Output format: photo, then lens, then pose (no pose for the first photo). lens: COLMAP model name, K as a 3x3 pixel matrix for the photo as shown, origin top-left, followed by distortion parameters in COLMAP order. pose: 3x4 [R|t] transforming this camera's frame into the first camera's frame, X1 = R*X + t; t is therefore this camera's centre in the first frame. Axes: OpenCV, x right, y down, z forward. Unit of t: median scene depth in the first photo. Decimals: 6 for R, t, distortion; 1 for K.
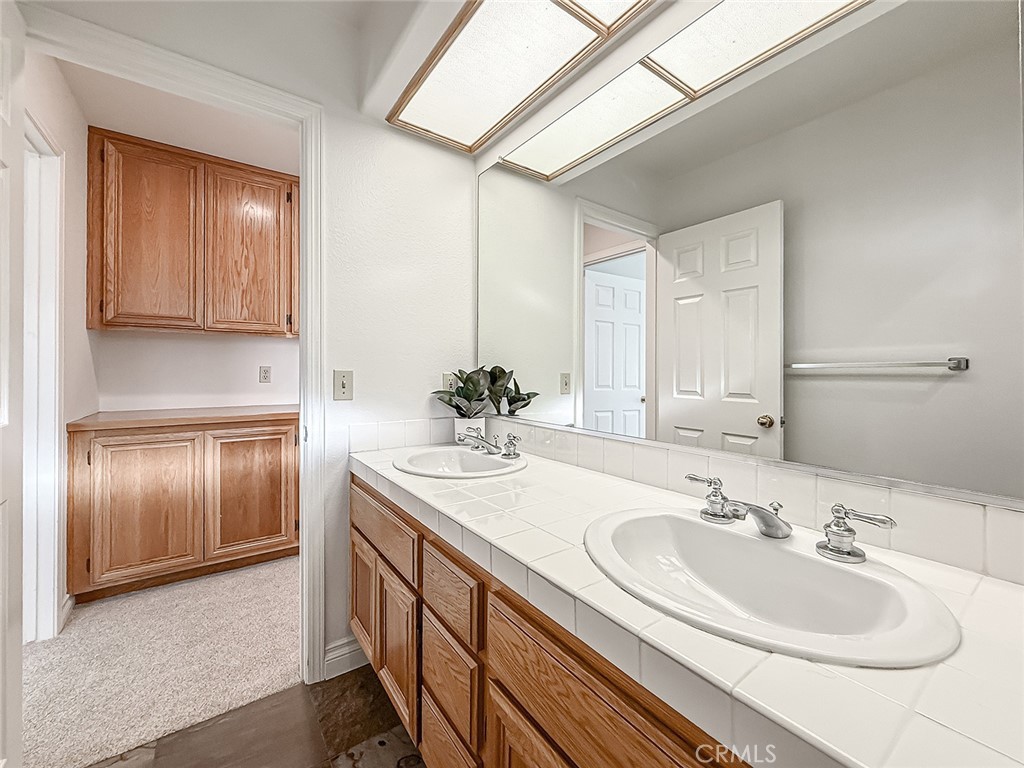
lens RADIAL K [[415.5, 0, 512.5], [0, 415.5, 373.9], [0, 0, 1]] dist [0.000769, 0.000397]
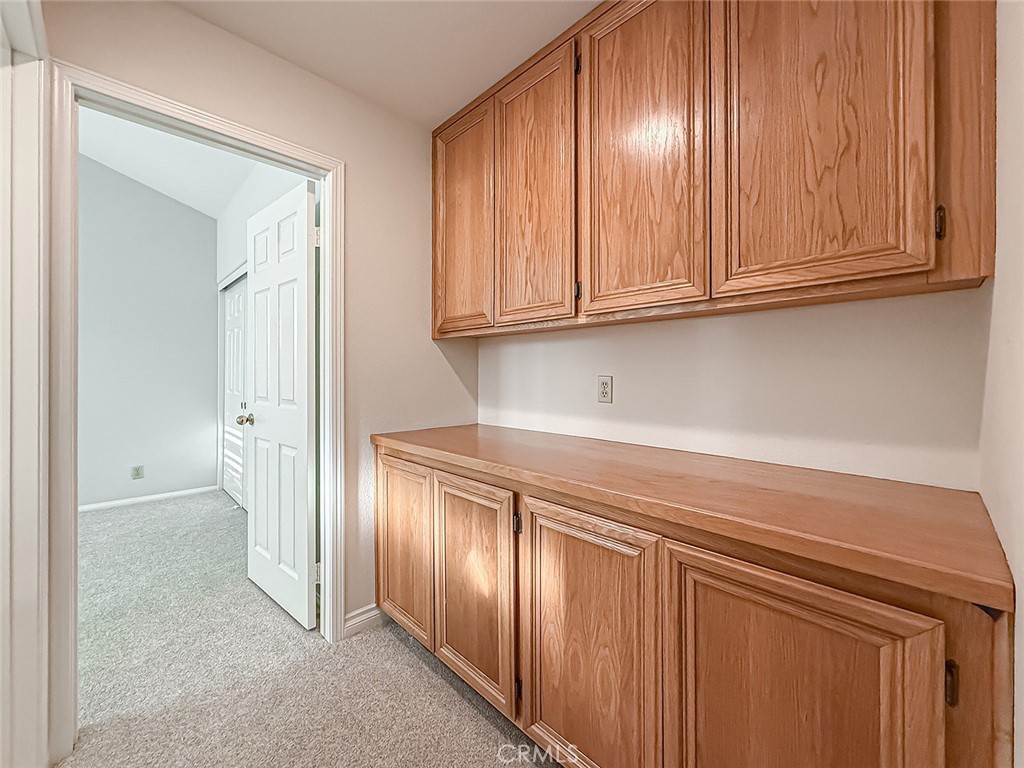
lens RADIAL K [[415.5, 0, 509.4], [0, 415.5, 373.9], [0, 0, 1]] dist [0.000769, 0.000397]
pose [[0.136115, -0.003346, -0.990687, -0.019840], [-0.005807, 0.999974, -0.004175, -0.020496], [0.990676, 0.006321, 0.136092, 0.917029]]
